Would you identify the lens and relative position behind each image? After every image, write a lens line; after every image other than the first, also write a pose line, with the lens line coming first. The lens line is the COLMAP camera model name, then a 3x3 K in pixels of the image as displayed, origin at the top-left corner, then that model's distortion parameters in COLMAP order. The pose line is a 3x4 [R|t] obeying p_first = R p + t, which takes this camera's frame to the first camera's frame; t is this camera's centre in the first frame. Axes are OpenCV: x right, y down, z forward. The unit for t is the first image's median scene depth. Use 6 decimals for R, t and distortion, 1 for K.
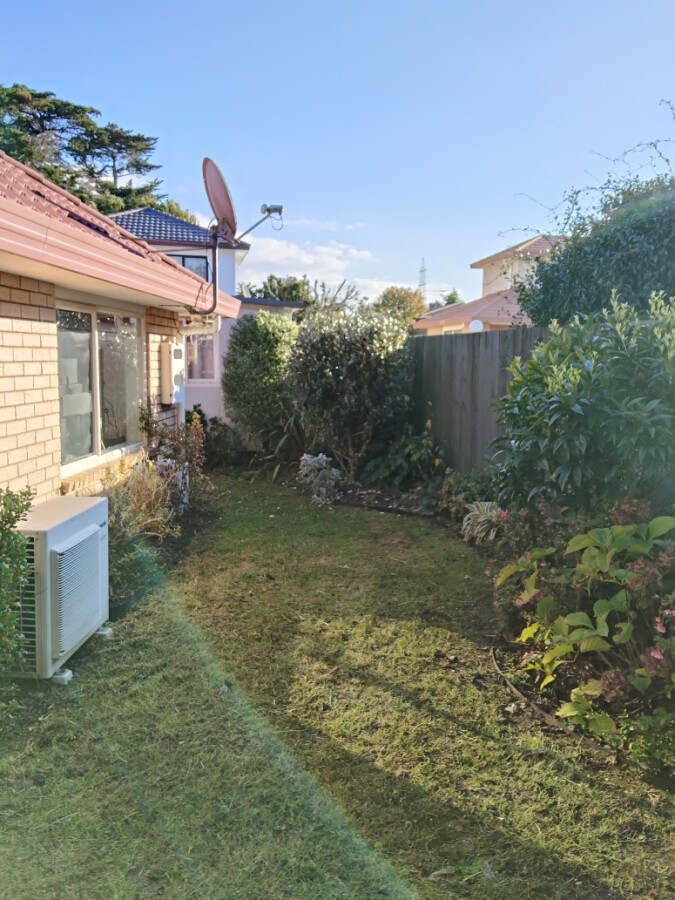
lens RADIAL K [[777.6, 0, 337.5], [0, 777.6, 450.0], [0, 0, 1]] dist [0.103808, -0.001229]
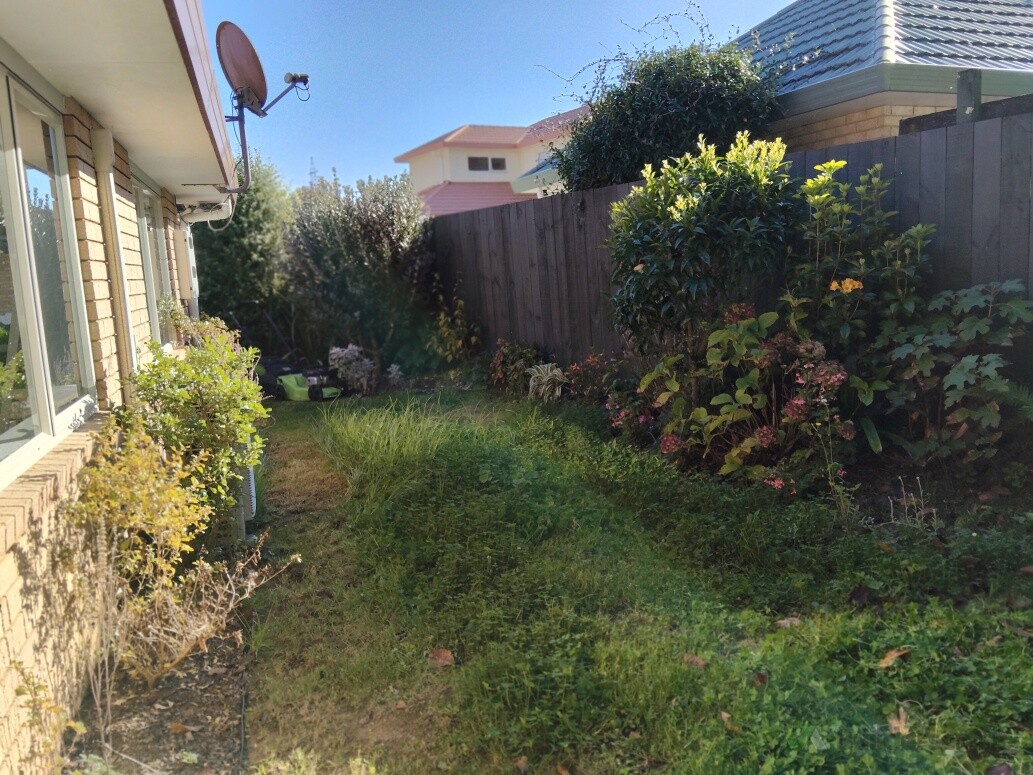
lens RADIAL K [[892.5, 0, 516.5], [0, 892.5, 387.5], [0, 0, 1]] dist [0.103808, -0.001229]
pose [[0.946272, -0.111308, 0.303610, -0.214983], [0.108372, 0.993756, 0.026559, 0.063735], [-0.304670, 0.007771, 0.952426, -0.119716]]
